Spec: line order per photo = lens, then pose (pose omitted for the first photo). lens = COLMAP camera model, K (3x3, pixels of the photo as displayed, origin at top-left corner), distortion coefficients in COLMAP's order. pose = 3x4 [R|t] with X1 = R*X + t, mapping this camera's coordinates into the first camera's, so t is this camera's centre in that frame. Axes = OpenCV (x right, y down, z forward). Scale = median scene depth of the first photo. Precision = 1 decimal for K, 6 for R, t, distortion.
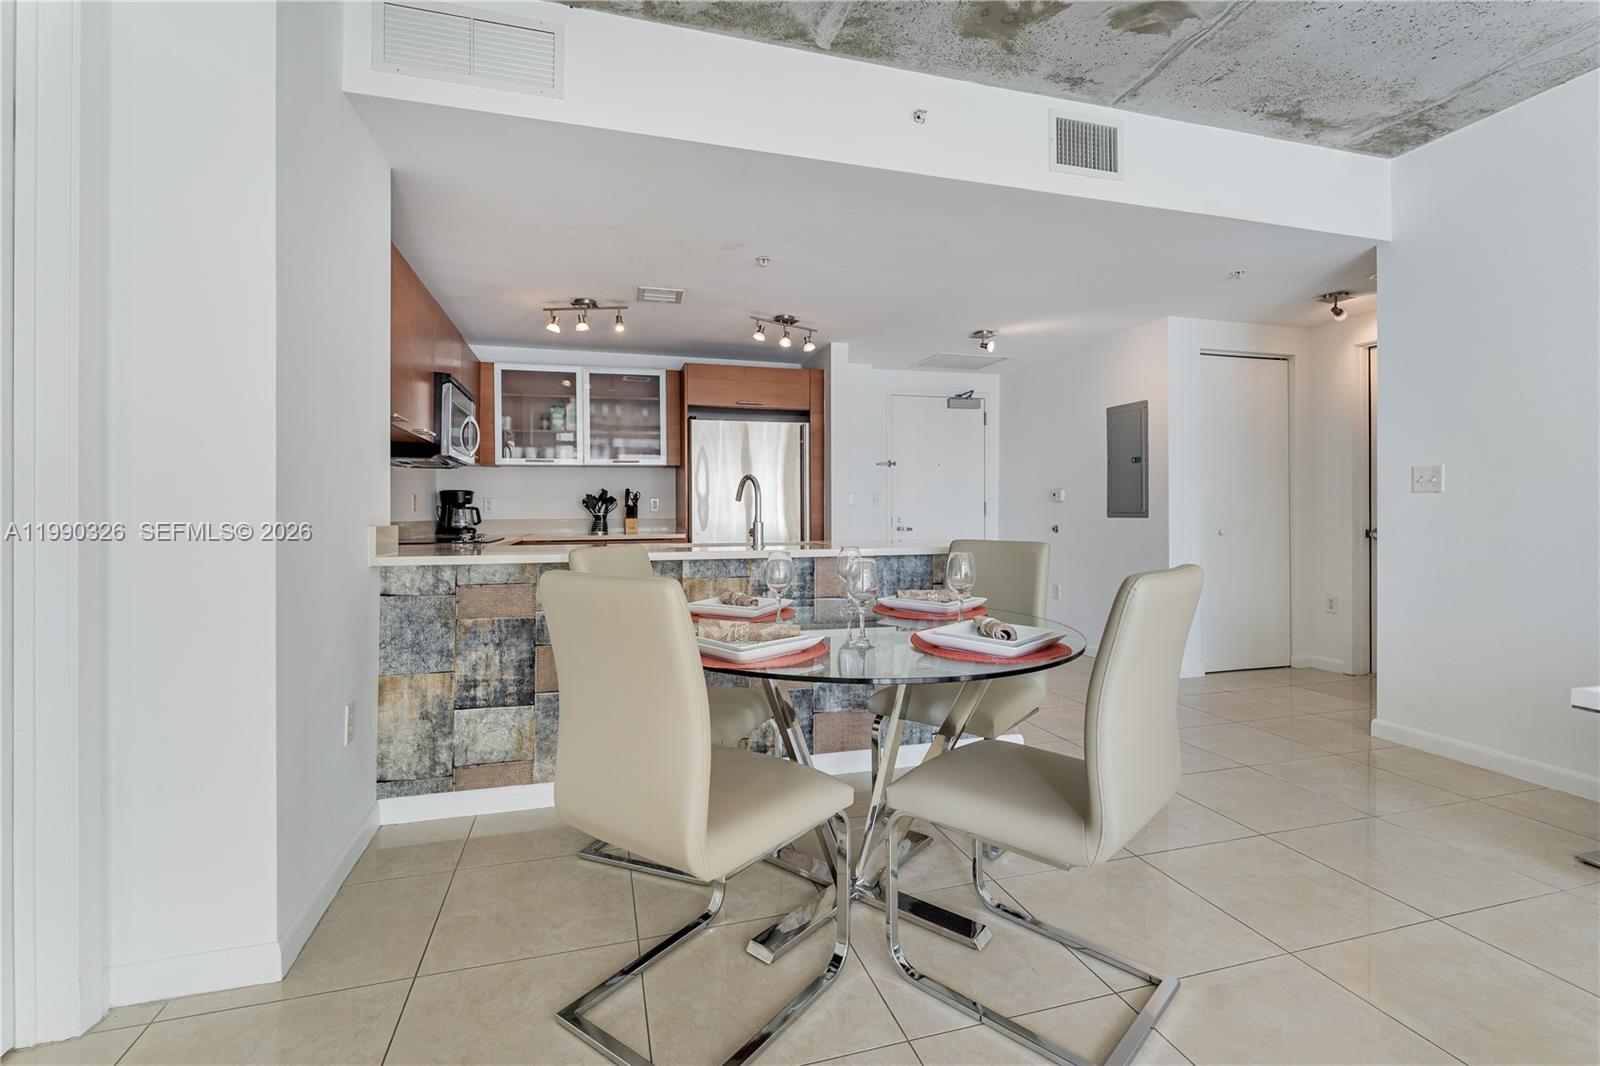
lens RADIAL K [[709.5, 0, 791.2], [0, 709.5, 505.3], [0, 0, 1]] dist [0.000023, 0.000024]
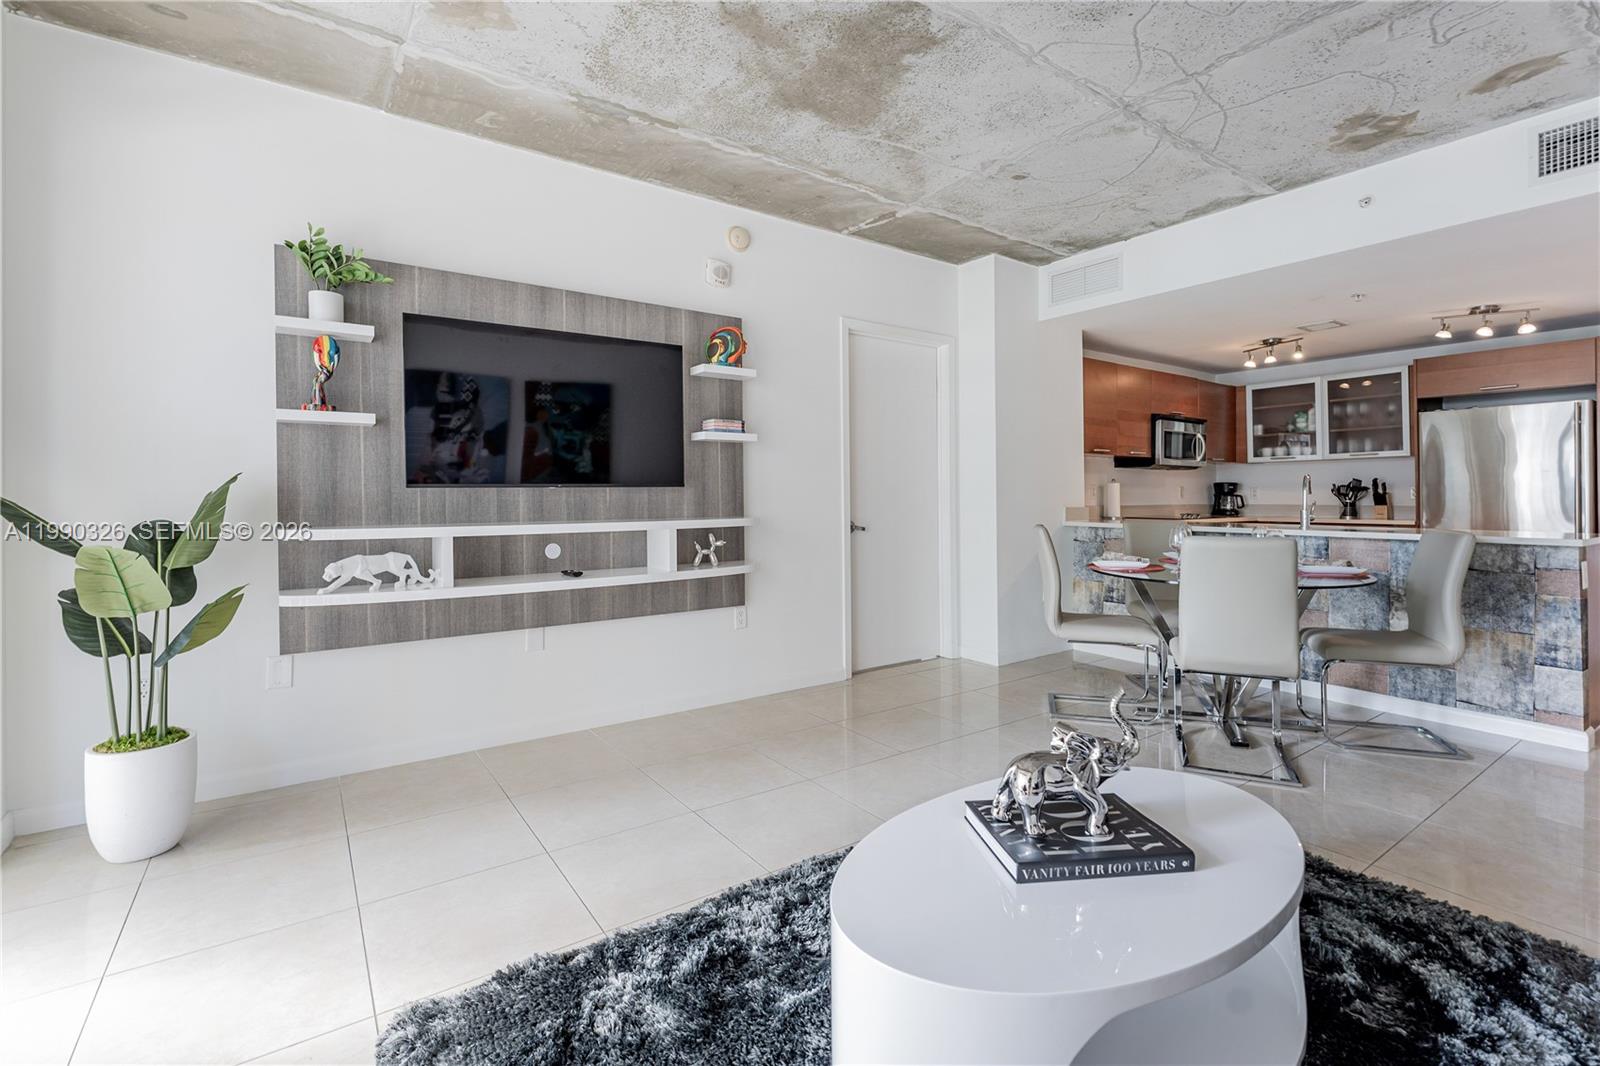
lens RADIAL K [[724.1, 0, 807.2], [0, 724.1, 497.1], [0, 0, 1]] dist [0.001207, 0.000656]
pose [[0.334310, 0.006000, -0.942444, 0.573645], [0.007926, 0.999926, 0.009178, -0.012402], [0.942430, -0.010538, 0.334238, -0.220681]]
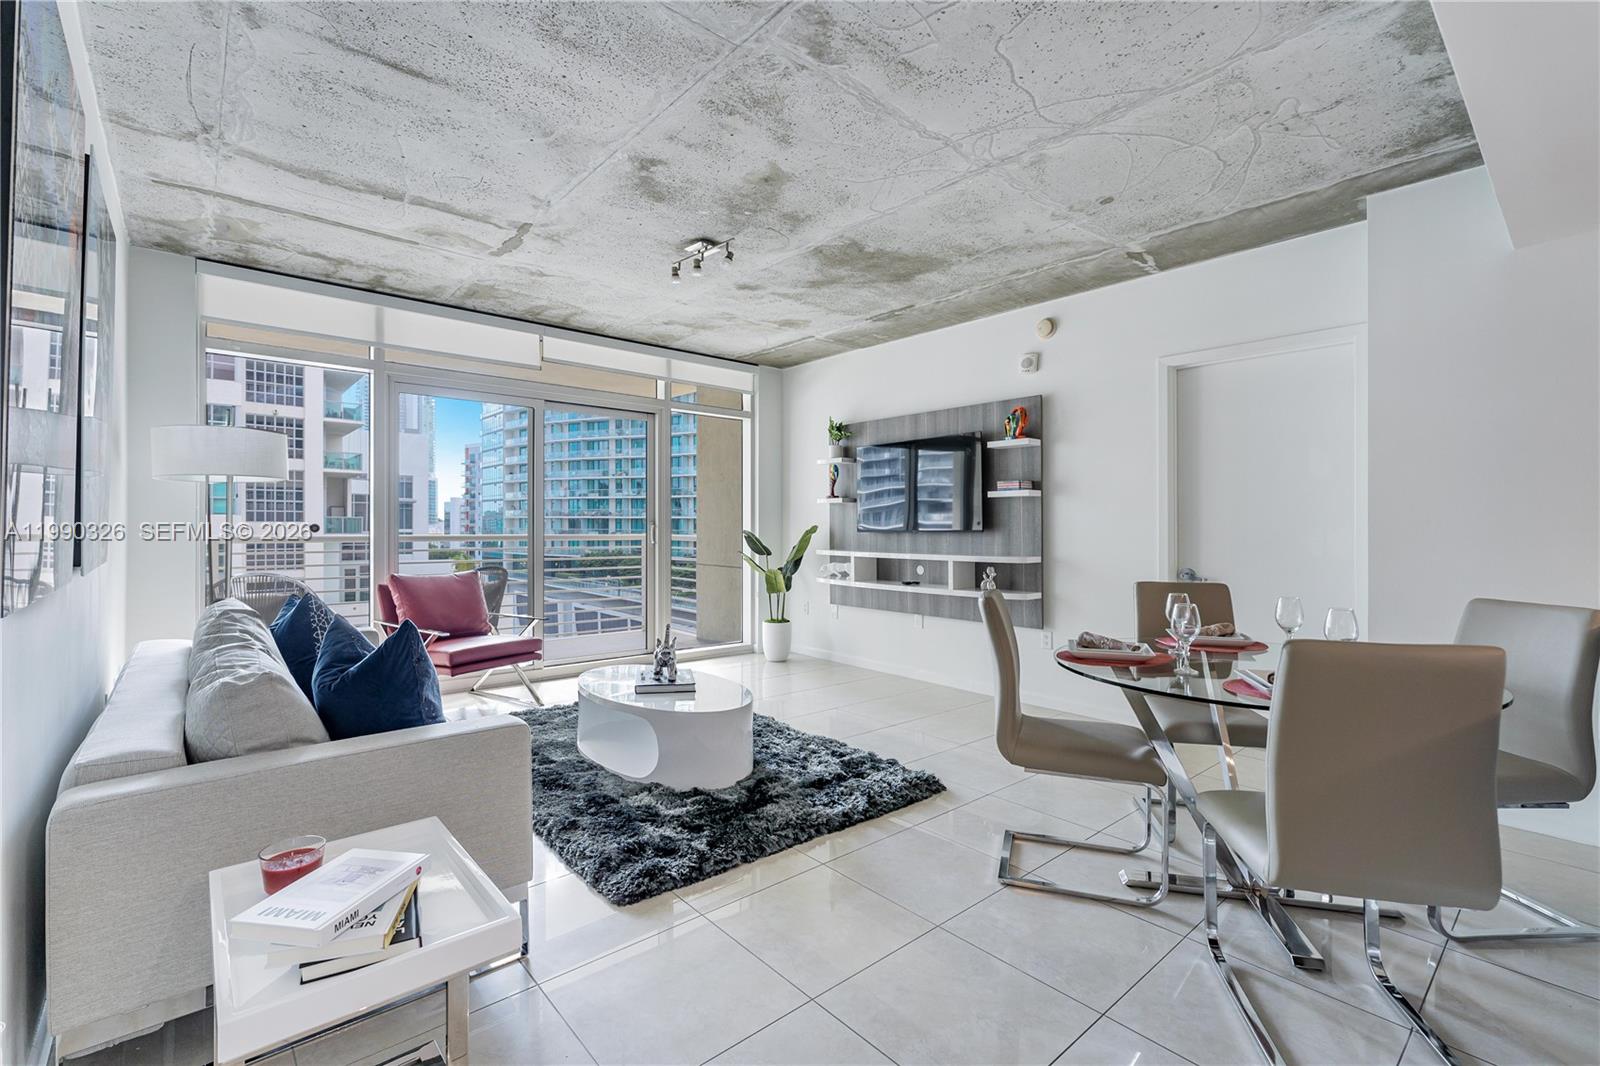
lens RADIAL K [[707.6, 0, 800.1], [0, 707.6, 528.6], [0, 0, 1]] dist [0.002304, 0.000100]
pose [[-0.906685, -0.002136, -0.421804, 0.493920], [-0.000090, 0.999988, -0.004870, -0.017123], [0.421809, -0.004378, -0.906674, 0.687845]]
